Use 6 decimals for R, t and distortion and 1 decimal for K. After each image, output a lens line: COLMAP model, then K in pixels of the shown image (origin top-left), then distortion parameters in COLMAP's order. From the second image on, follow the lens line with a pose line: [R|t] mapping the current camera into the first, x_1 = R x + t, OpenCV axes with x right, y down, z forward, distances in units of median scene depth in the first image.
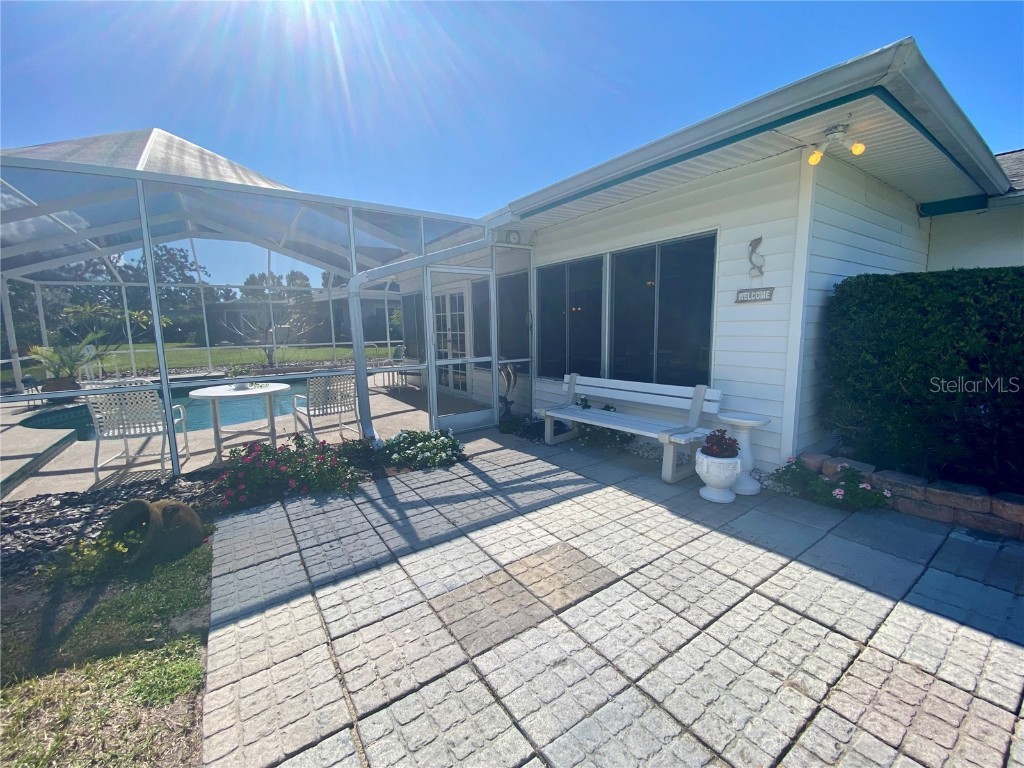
lens RADIAL K [[419.9, 0, 510.8], [0, 419.9, 385.4], [0, 0, 1]] dist [-0.025659, -0.001599]
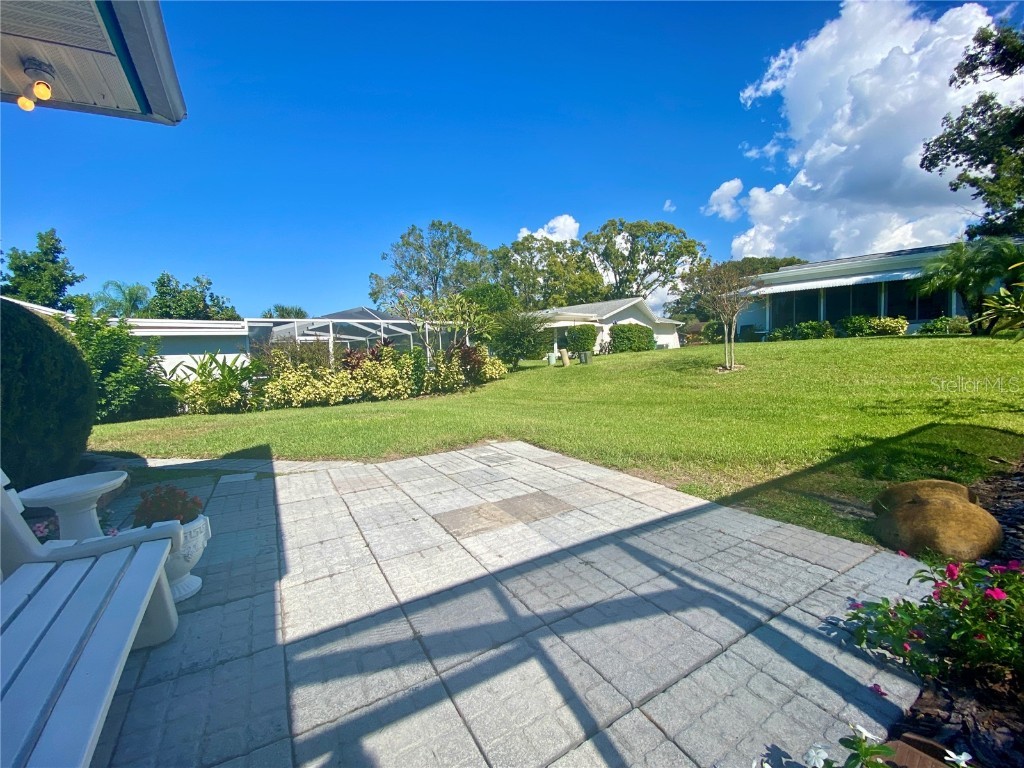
lens RADIAL K [[419.9, 0, 512.4], [0, 419.9, 383.0], [0, 0, 1]] dist [-0.025659, -0.001599]
pose [[-0.996104, 0.053713, 0.069947, -0.069858], [0.066972, 0.976746, 0.203673, -0.130117], [-0.057381, 0.207564, -0.976537, 1.532059]]
